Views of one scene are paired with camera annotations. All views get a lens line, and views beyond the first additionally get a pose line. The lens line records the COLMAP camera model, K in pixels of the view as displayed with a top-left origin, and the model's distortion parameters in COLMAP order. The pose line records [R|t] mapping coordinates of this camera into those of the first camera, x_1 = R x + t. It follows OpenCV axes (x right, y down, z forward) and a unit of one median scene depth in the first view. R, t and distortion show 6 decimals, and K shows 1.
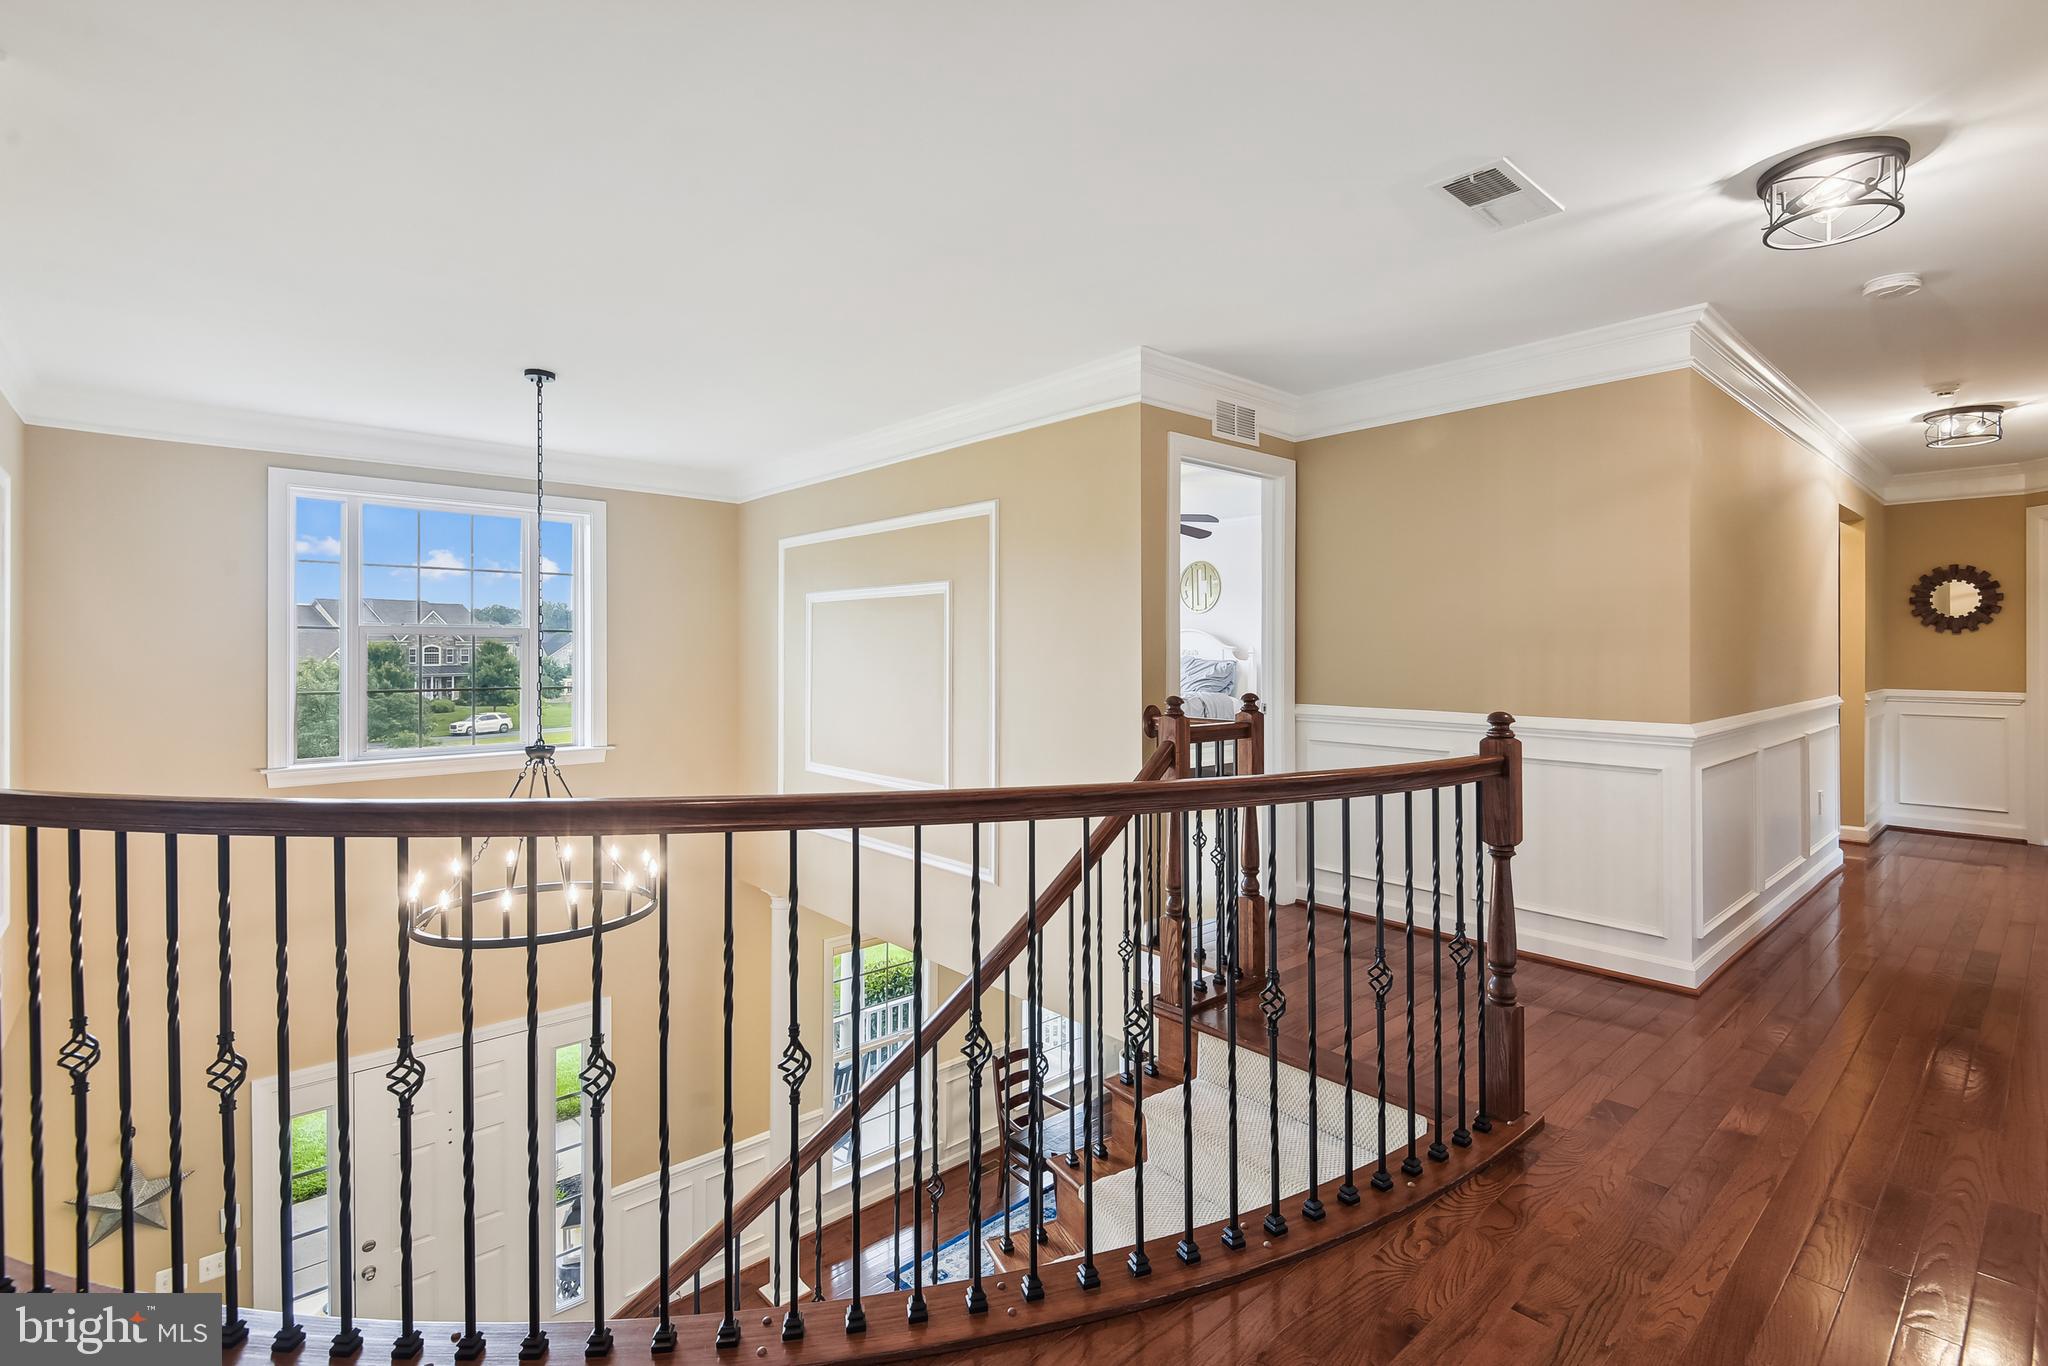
lens RADIAL K [[948.0, 0, 1020.1], [0, 948.0, 654.1], [0, 0, 1]] dist [0.001108, -0.000437]
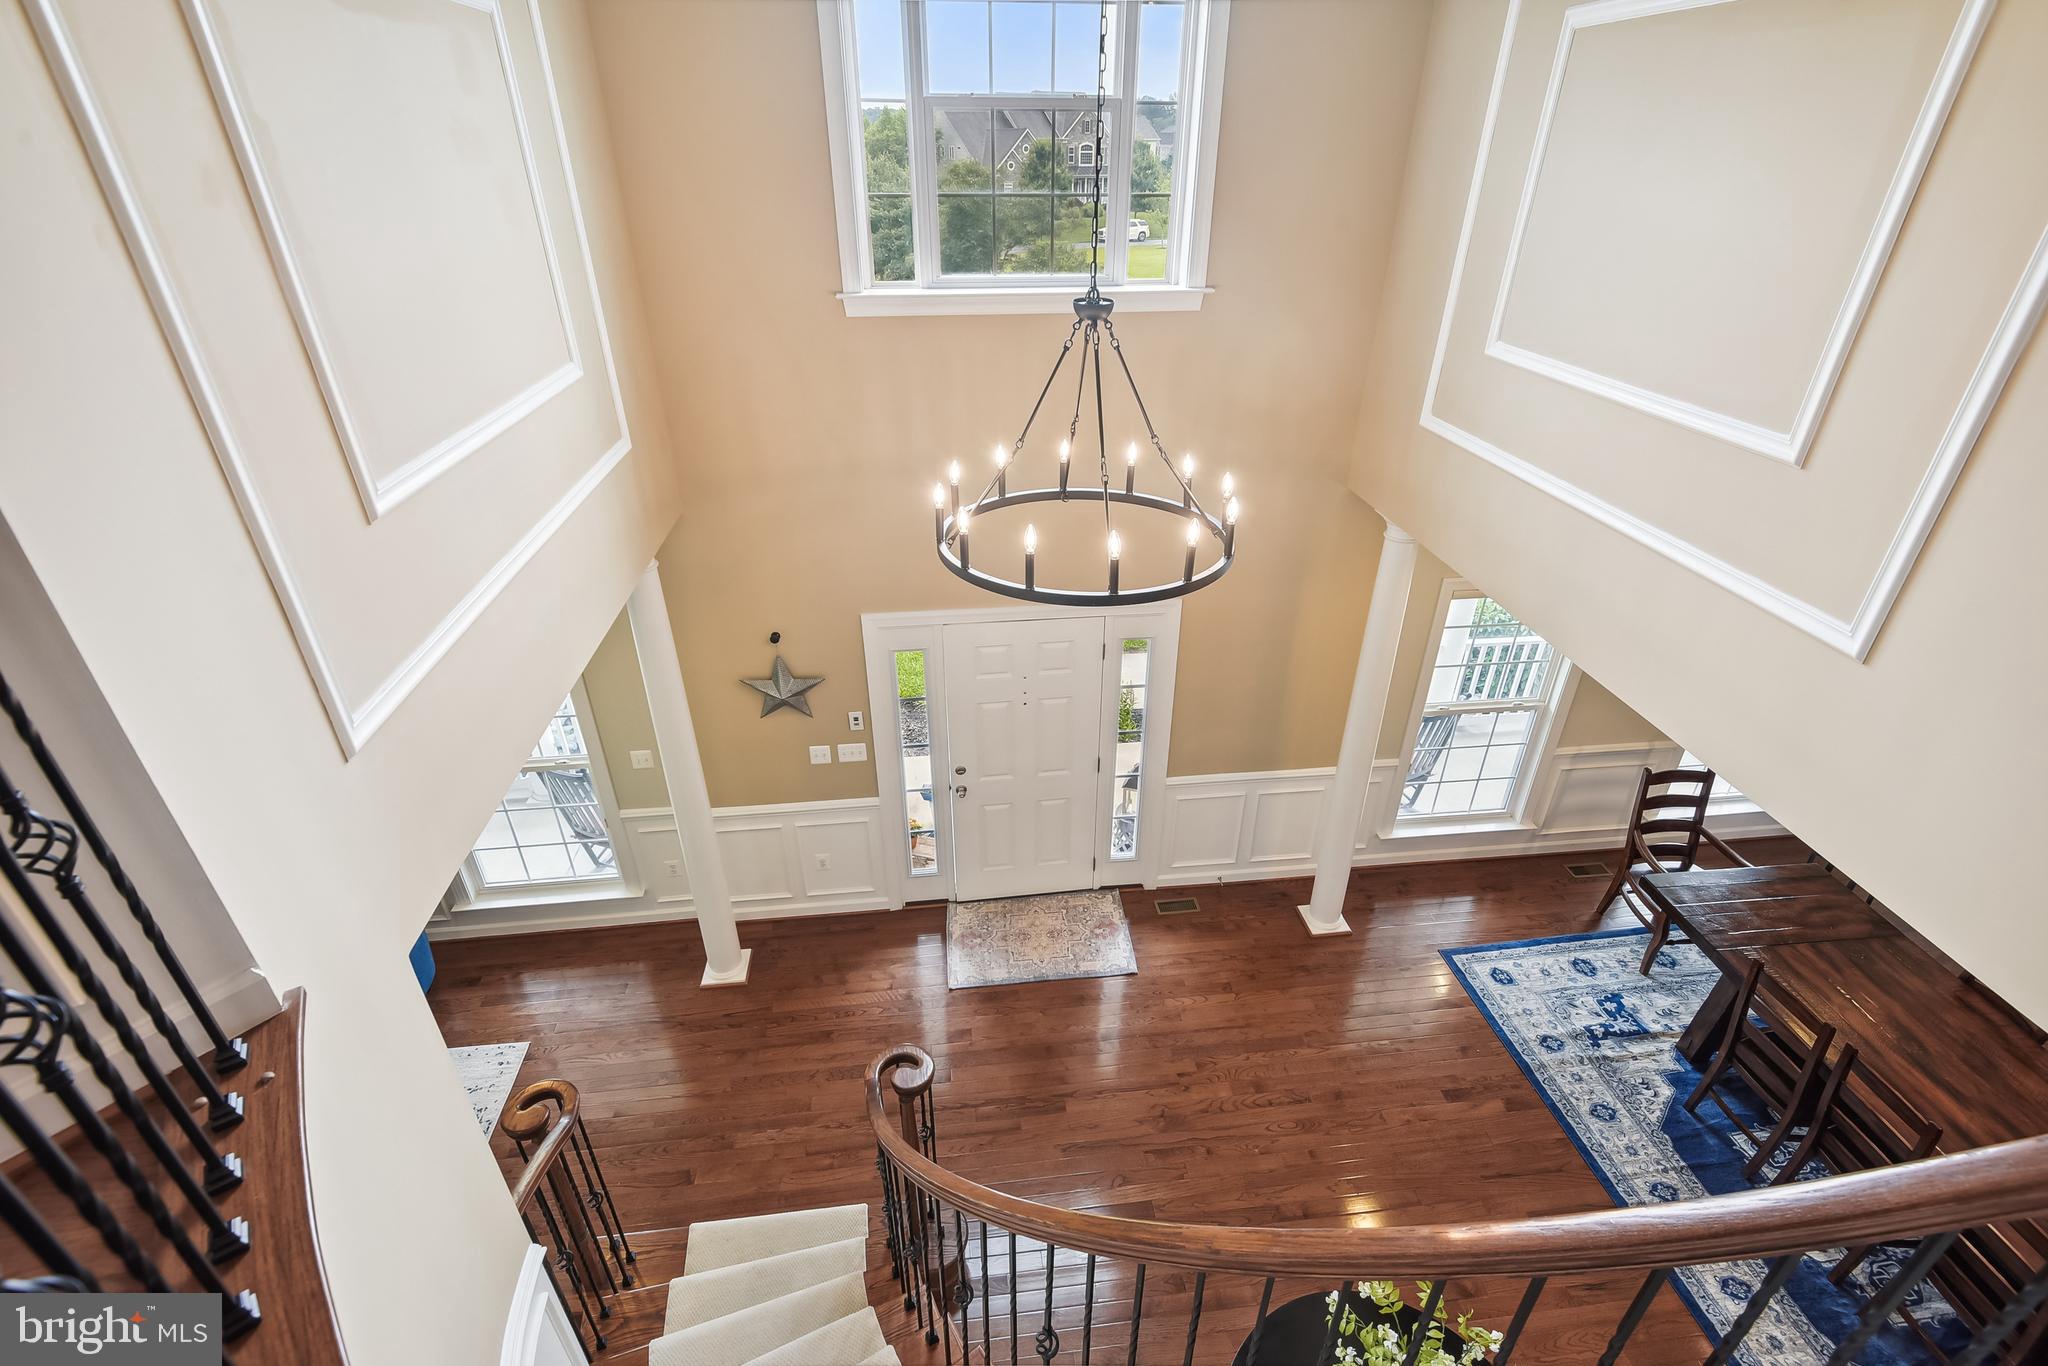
lens RADIAL K [[925.4, 0, 1024.0], [0, 925.4, 683.0], [0, 0, 1]] dist [0.013343, -0.000097]
pose [[0.816337, 0.288112, -0.500584, -0.107240], [-0.002440, 0.868412, 0.495837, 0.006541], [0.577570, -0.403549, 0.709620, 0.298171]]
